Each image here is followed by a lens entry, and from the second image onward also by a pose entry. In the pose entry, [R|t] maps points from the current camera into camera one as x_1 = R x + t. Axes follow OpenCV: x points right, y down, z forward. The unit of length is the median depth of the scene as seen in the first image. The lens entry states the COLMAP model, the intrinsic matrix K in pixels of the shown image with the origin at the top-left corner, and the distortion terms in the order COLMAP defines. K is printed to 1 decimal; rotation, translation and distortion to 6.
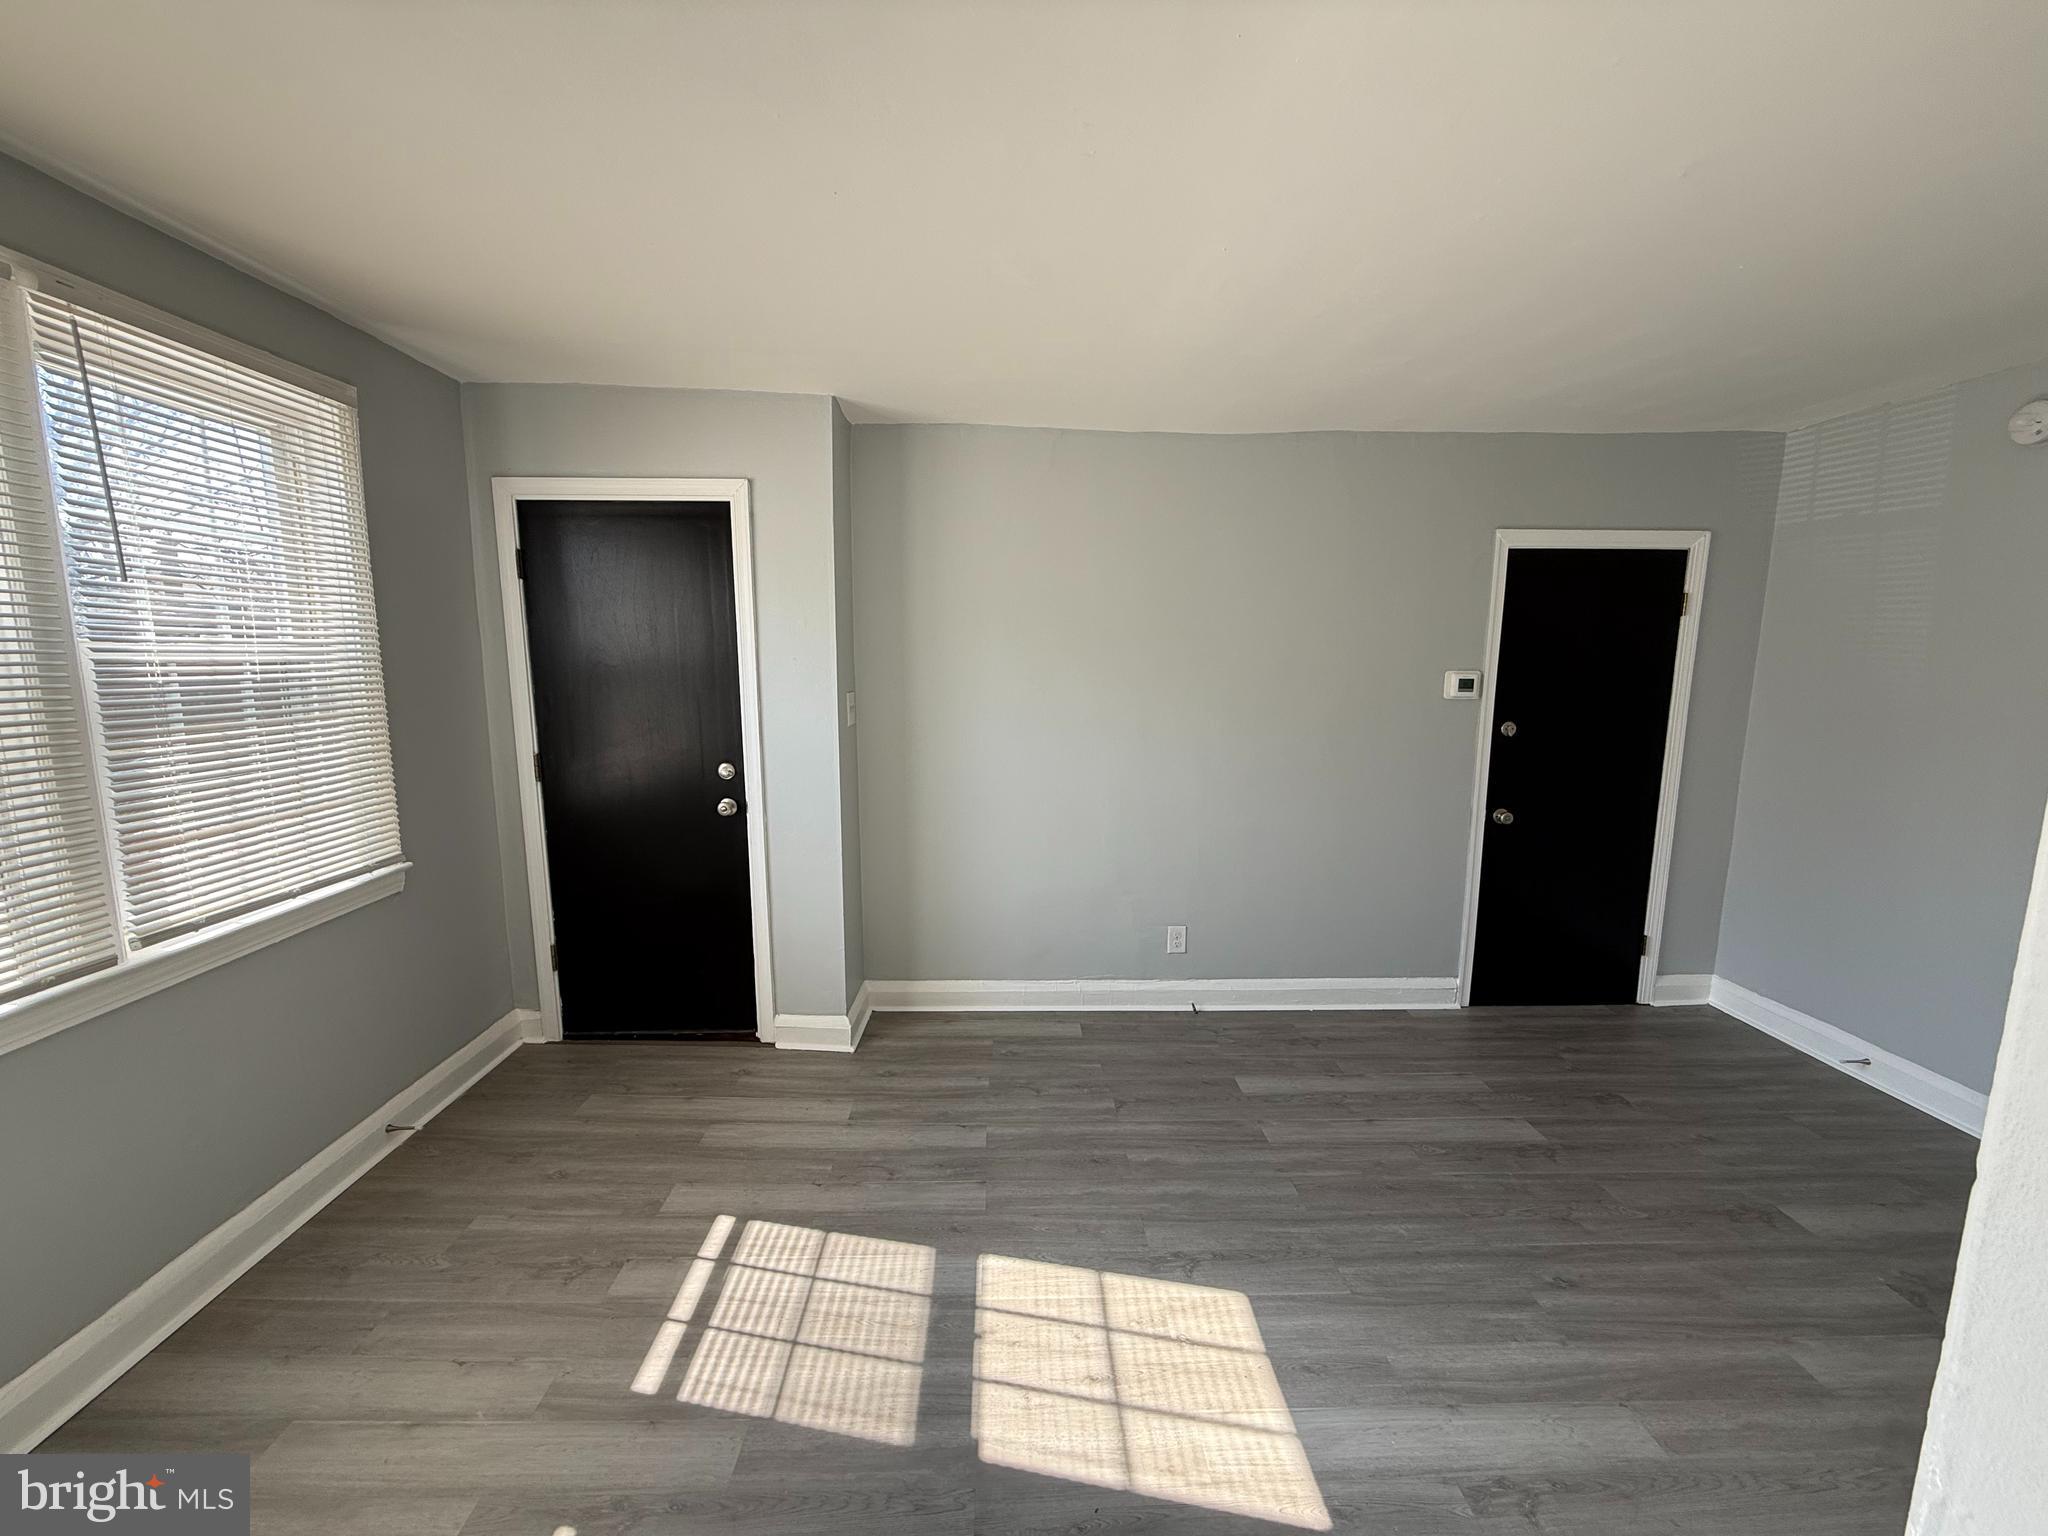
lens RADIAL K [[813.3, 0, 1030.8], [0, 813.3, 769.4], [0, 0, 1]] dist [-0.001439, 0.000604]
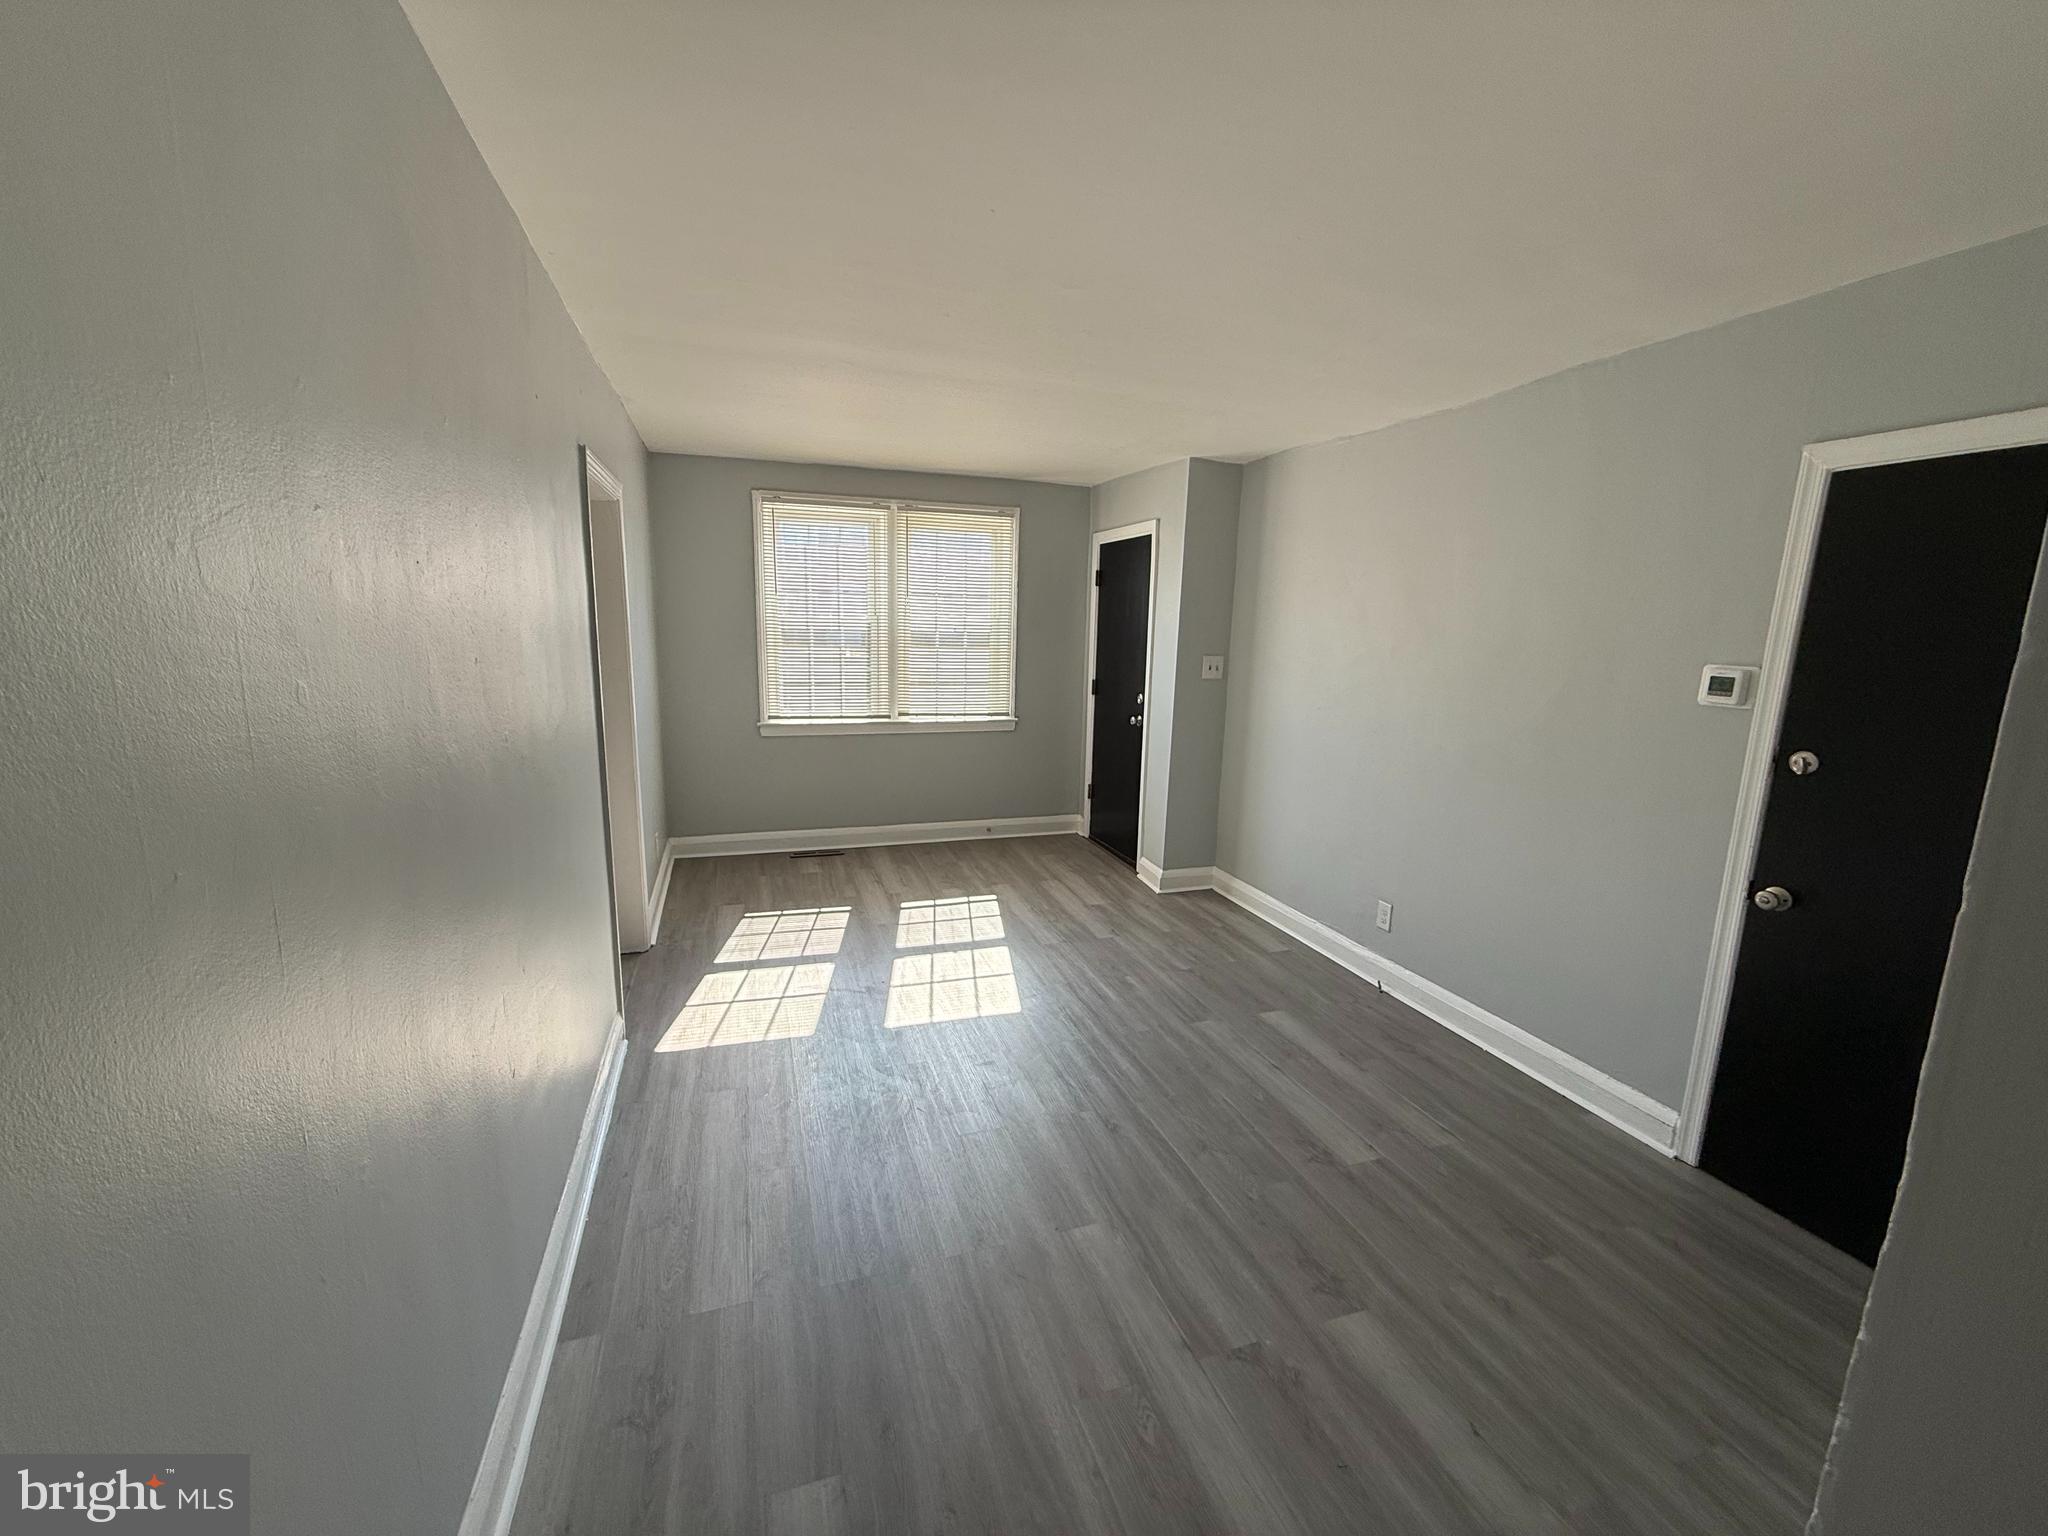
lens RADIAL K [[813.3, 0, 1020.1], [0, 813.3, 767.5], [0, 0, 1]] dist [-0.001439, 0.000604]
pose [[0.296495, 0.170914, -0.939617, 1.242037], [-0.157542, 0.979131, 0.128389, -0.039152], [0.941951, 0.109963, 0.317233, 0.294093]]
